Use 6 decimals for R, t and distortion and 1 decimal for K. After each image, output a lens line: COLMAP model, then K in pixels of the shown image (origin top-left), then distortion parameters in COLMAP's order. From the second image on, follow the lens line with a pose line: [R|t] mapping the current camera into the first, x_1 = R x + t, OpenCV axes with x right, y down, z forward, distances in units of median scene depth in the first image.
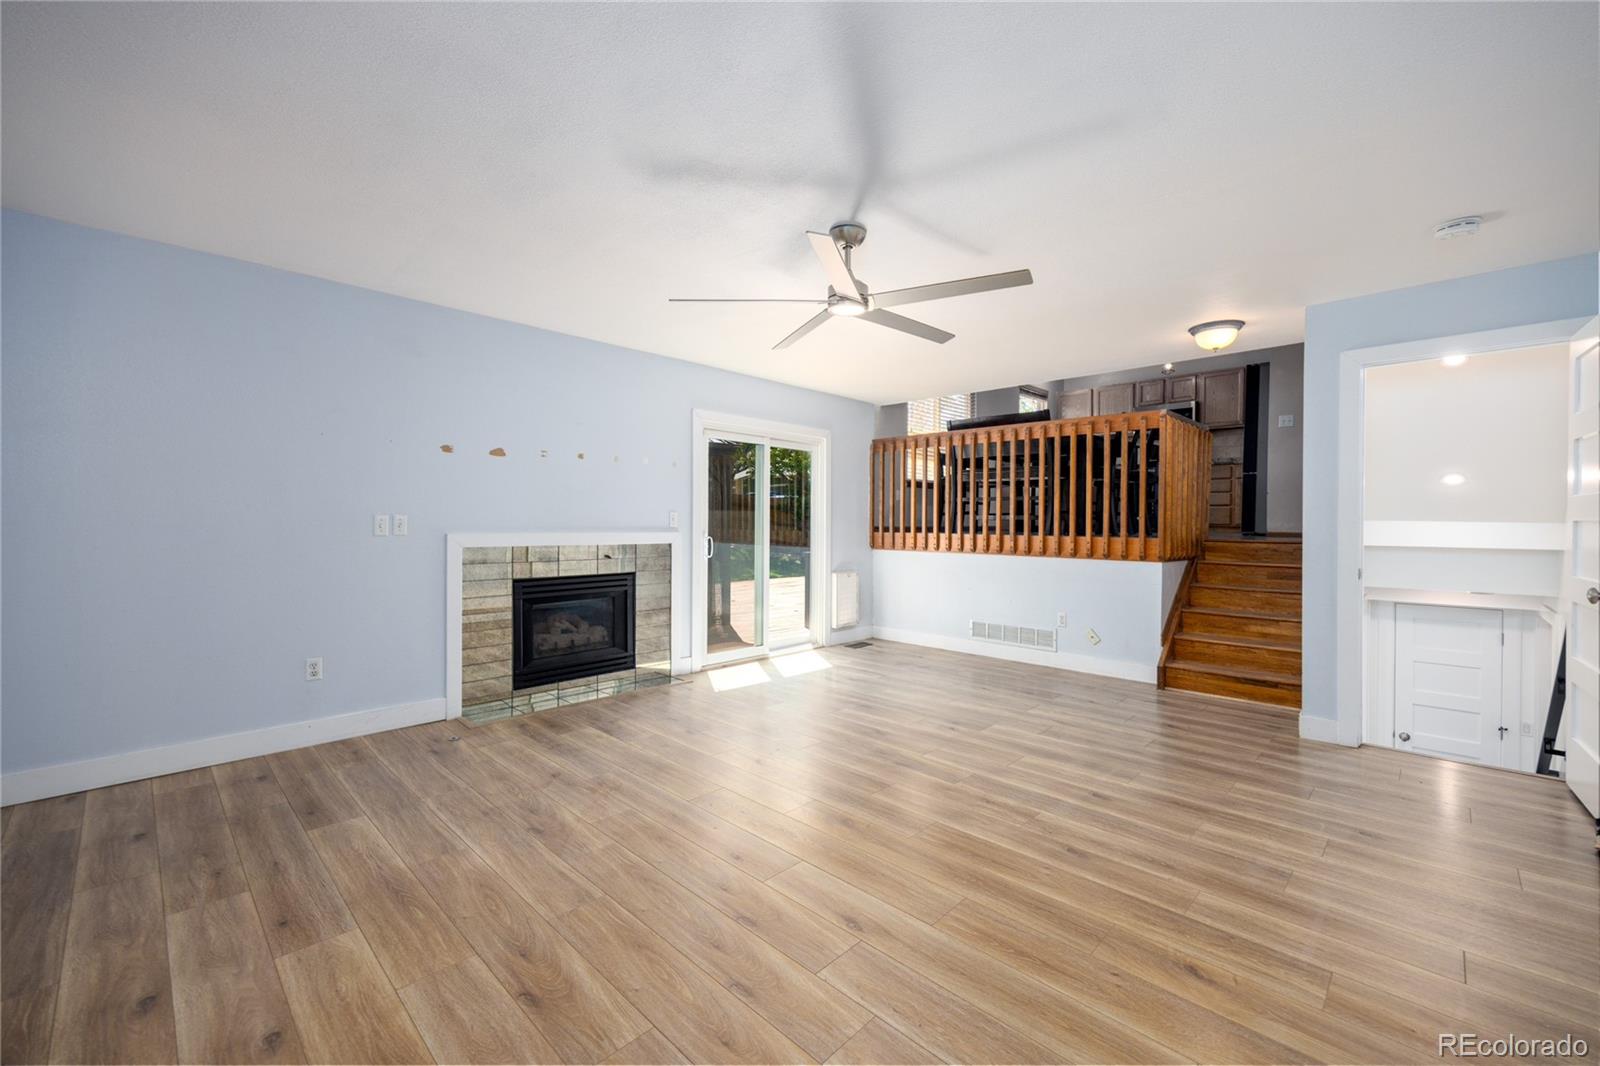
lens RADIAL K [[655.6, 0, 799.2], [0, 655.6, 527.0], [0, 0, 1]] dist [0.000495, 0.000159]
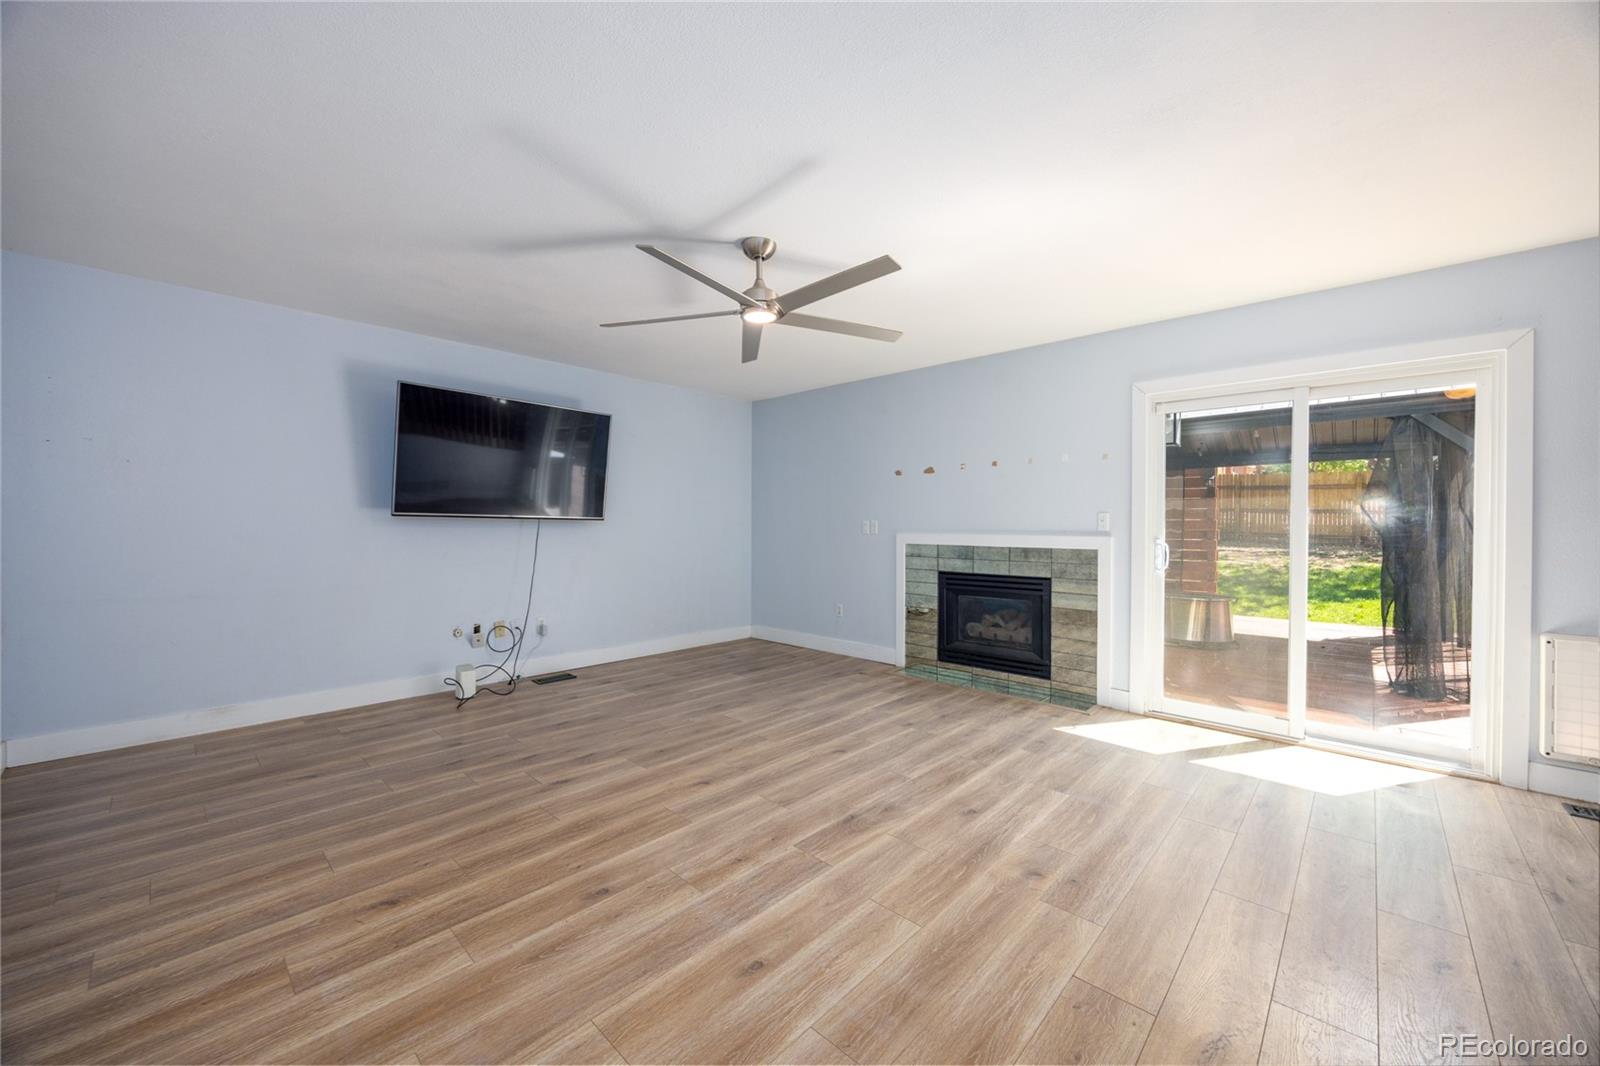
lens RADIAL K [[608.0, 0, 799.0], [0, 608.0, 531.7], [0, 0, 1]] dist [0.000469, 0.000095]
pose [[0.016744, 0.006770, -0.999837, 0.867238], [-0.007735, 0.999948, 0.006641, -0.000890], [0.999830, 0.007622, 0.016795, 0.871872]]
